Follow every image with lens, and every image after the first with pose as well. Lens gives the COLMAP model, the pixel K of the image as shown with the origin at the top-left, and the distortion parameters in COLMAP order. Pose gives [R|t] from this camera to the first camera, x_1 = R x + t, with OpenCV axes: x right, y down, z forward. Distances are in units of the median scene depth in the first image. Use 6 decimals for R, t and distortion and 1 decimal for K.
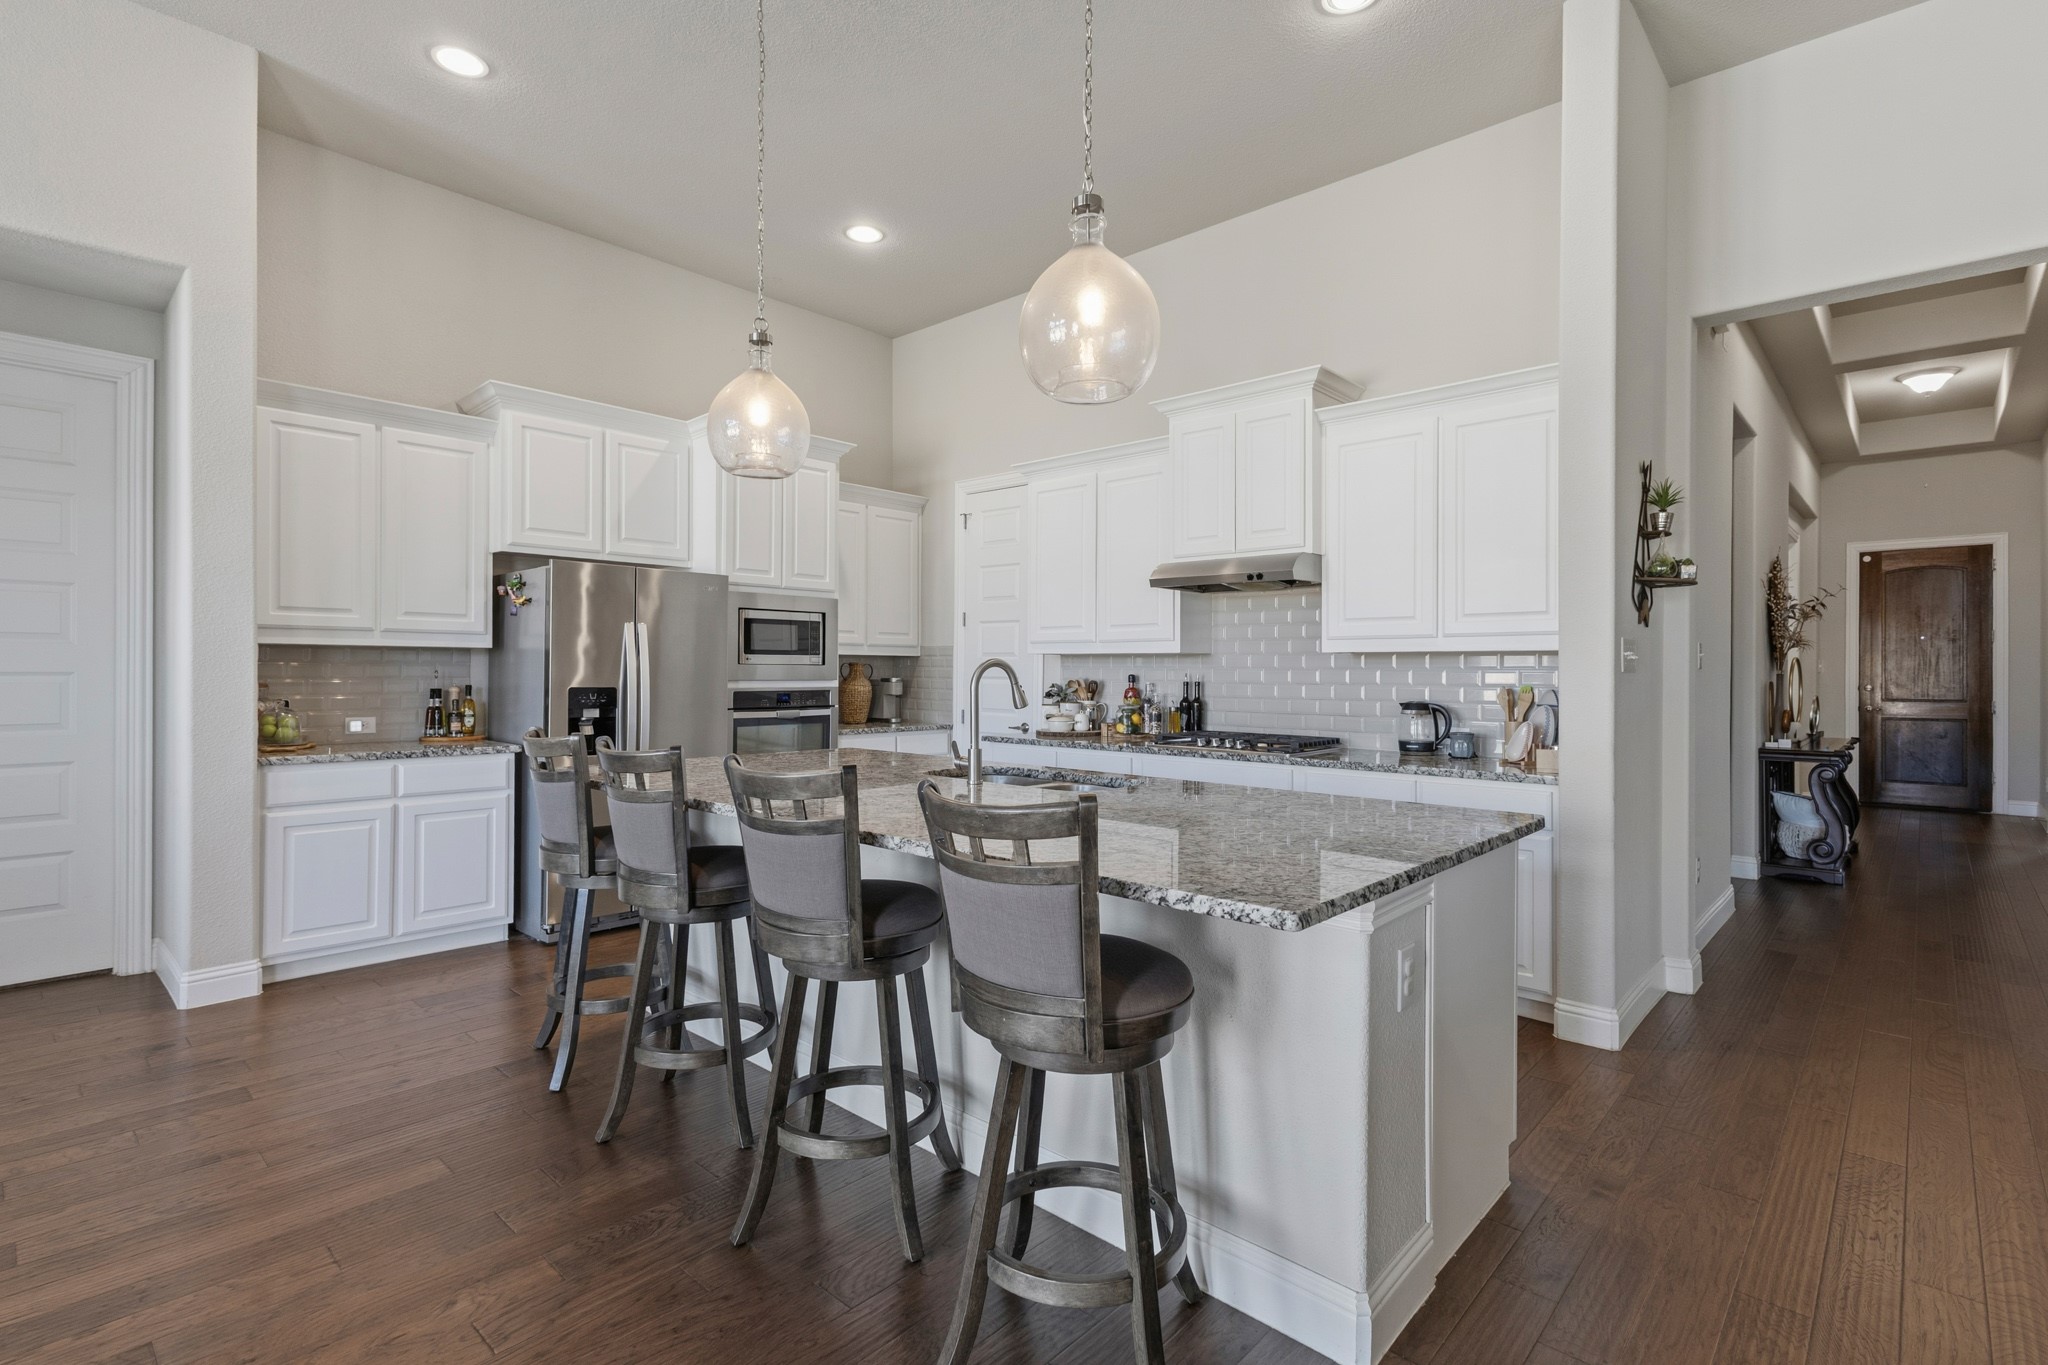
lens RADIAL K [[968.7, 0, 1006.9], [0, 968.7, 669.0], [0, 0, 1]] dist [0.011182, 0.000402]
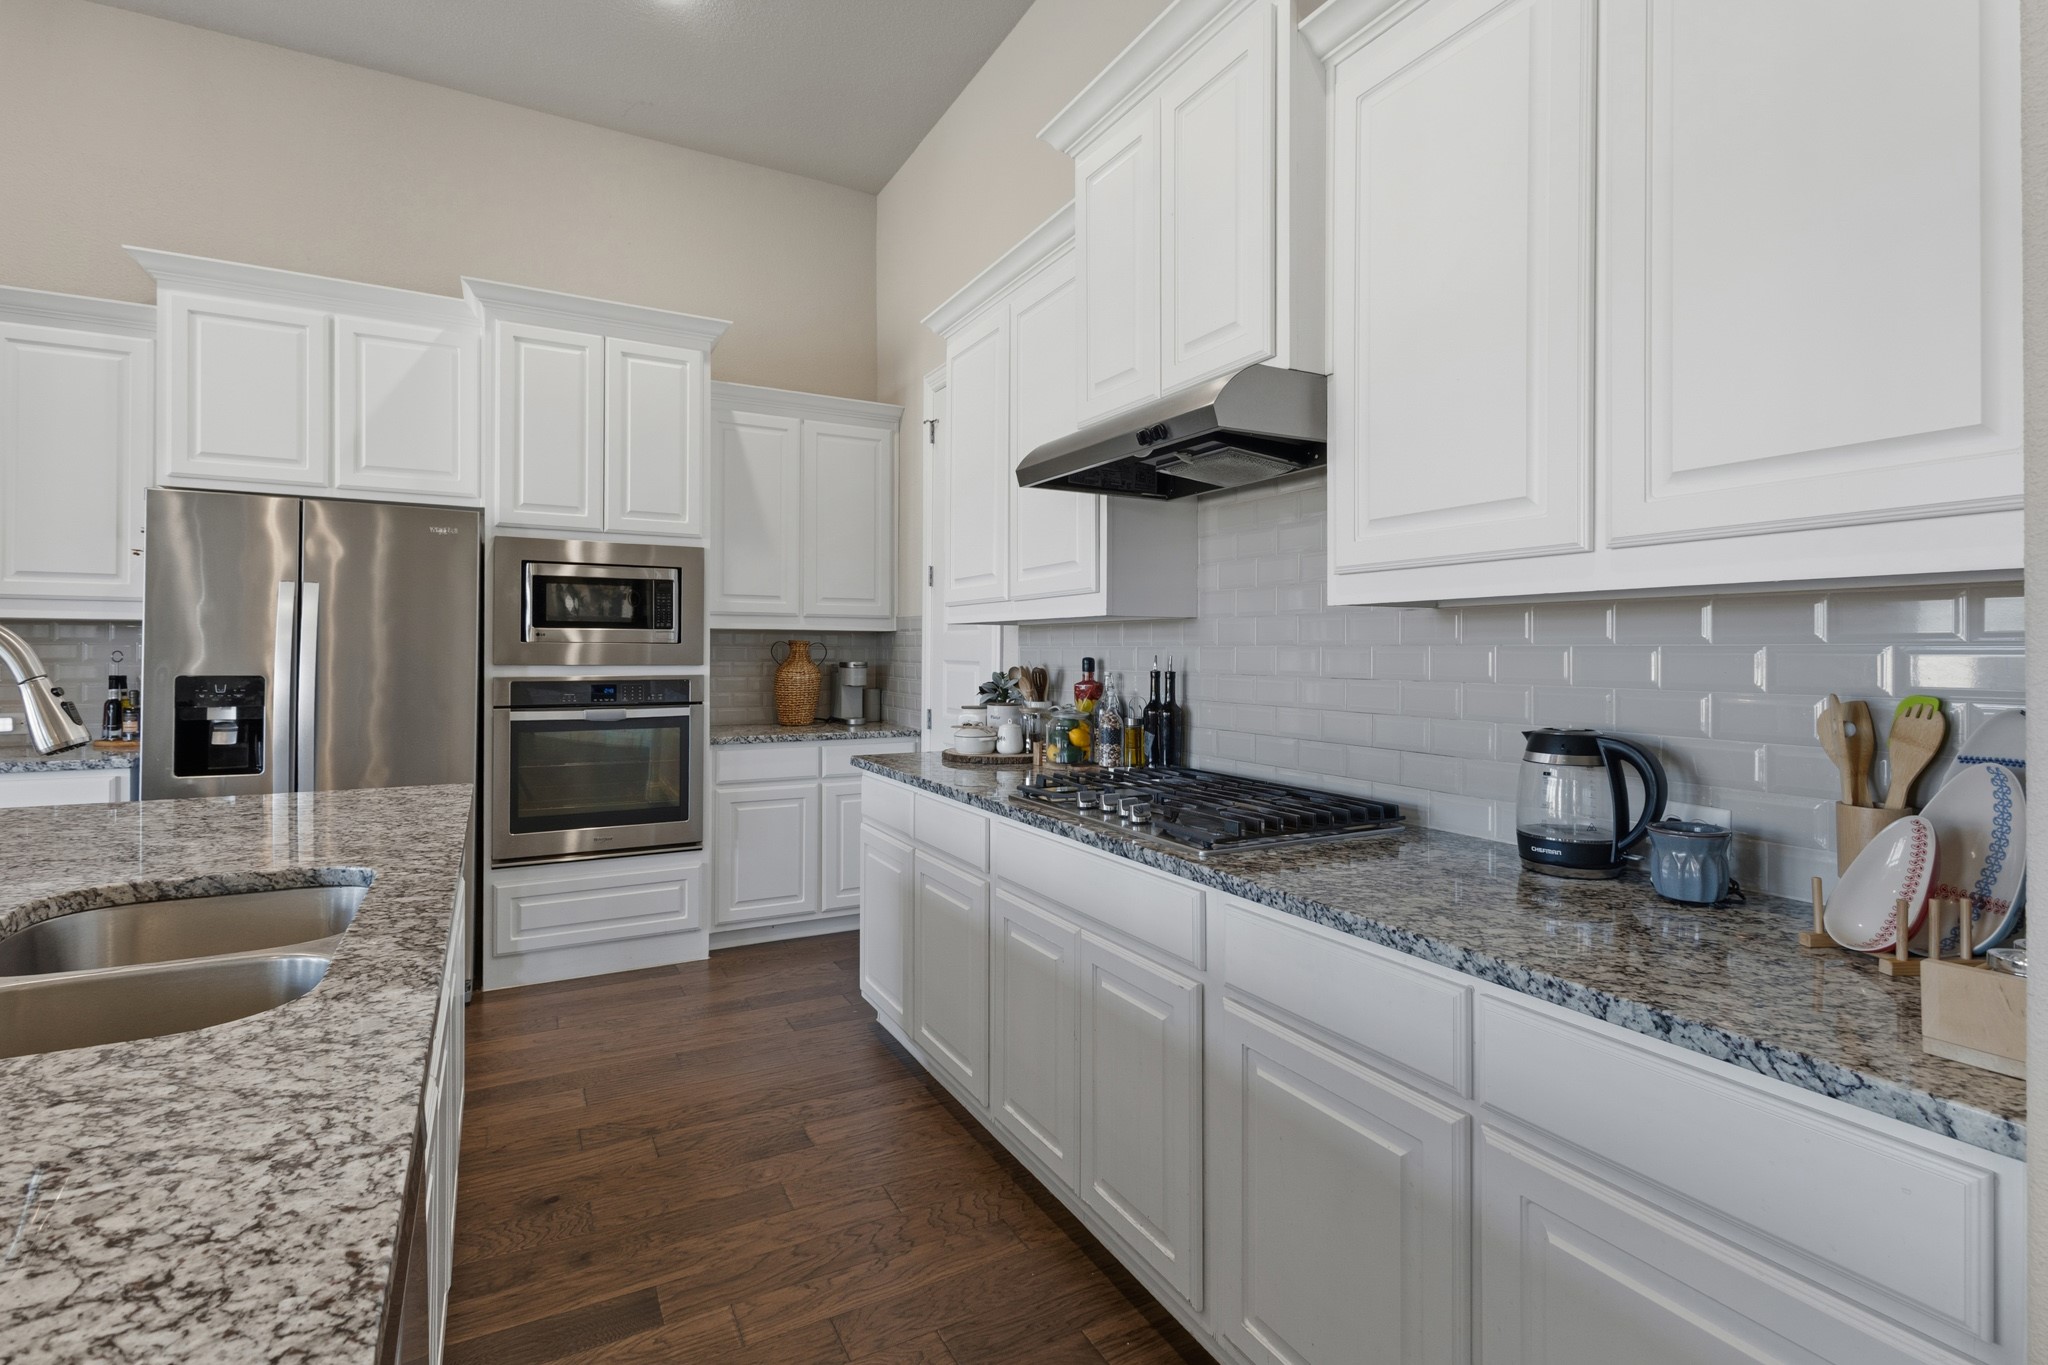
lens RADIAL K [[952.1, 0, 1014.0], [0, 952.1, 647.4], [0, 0, 1]] dist [0.011959, -0.000622]
pose [[0.946559, -0.002737, -0.322518, 0.297958], [0.001344, 0.999989, -0.004541, 0.002586], [0.322527, 0.003865, 0.946552, 0.508008]]
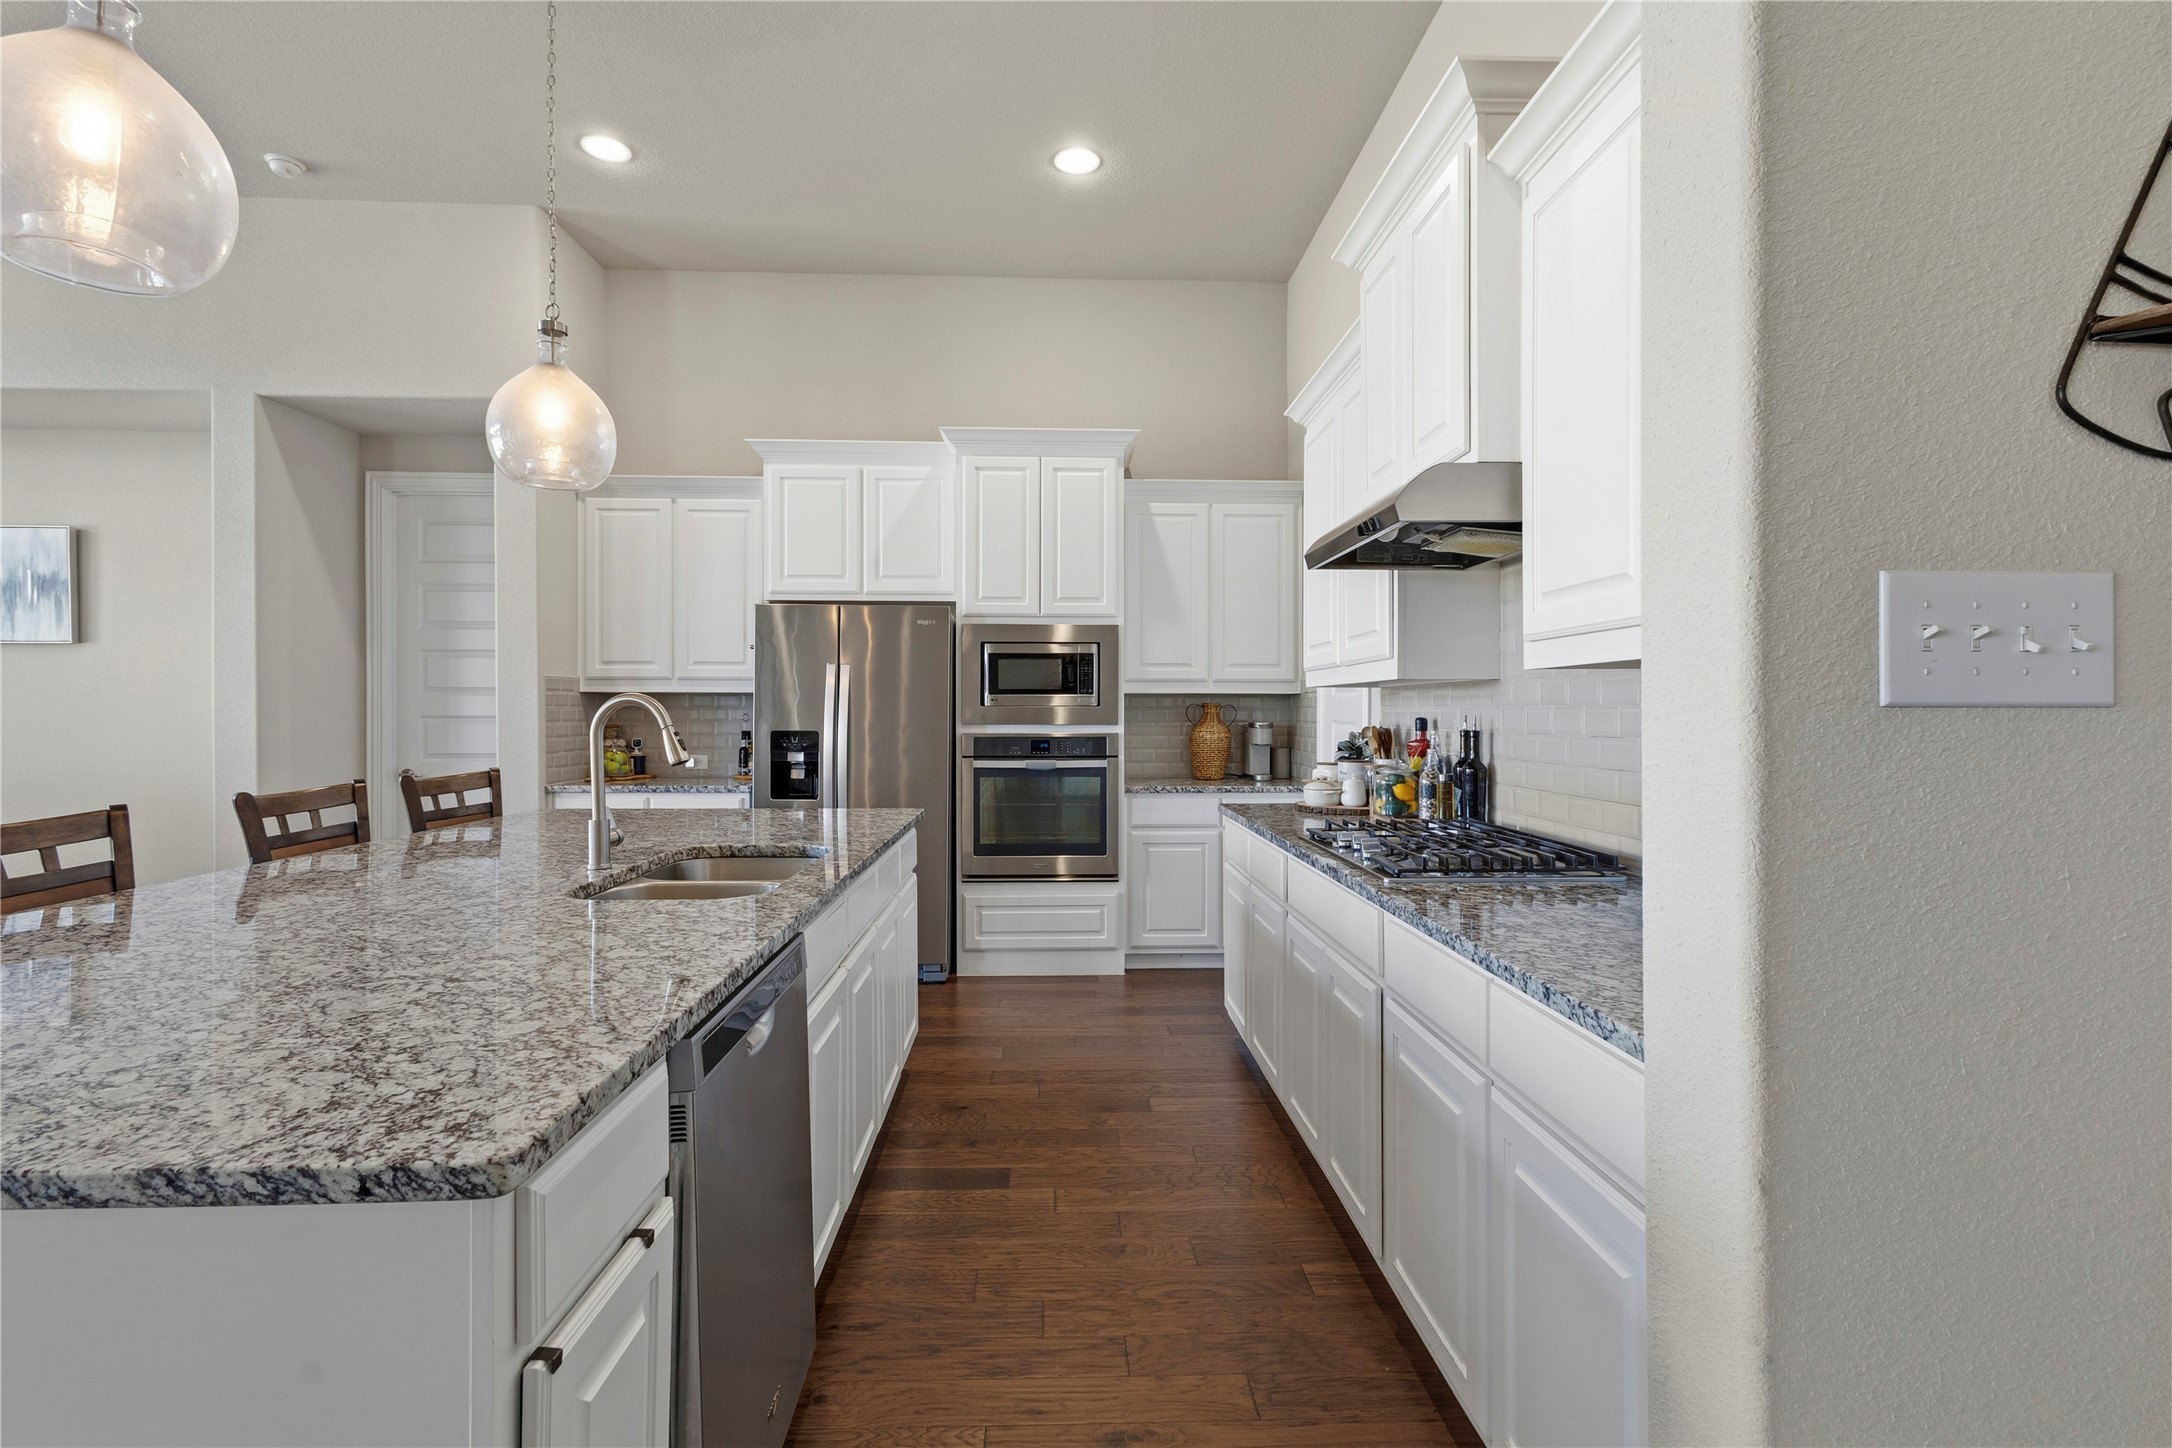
lens RADIAL K [[1001.7, 0, 1083.6], [0, 1001.7, 712.5], [0, 0, 1]] dist [0.011456, 0.000105]
pose [[0.708145, -0.004176, -0.706055, 0.467455], [0.003692, 0.999991, -0.002212, 0.003529], [0.706058, -0.001040, 0.708153, 0.456513]]
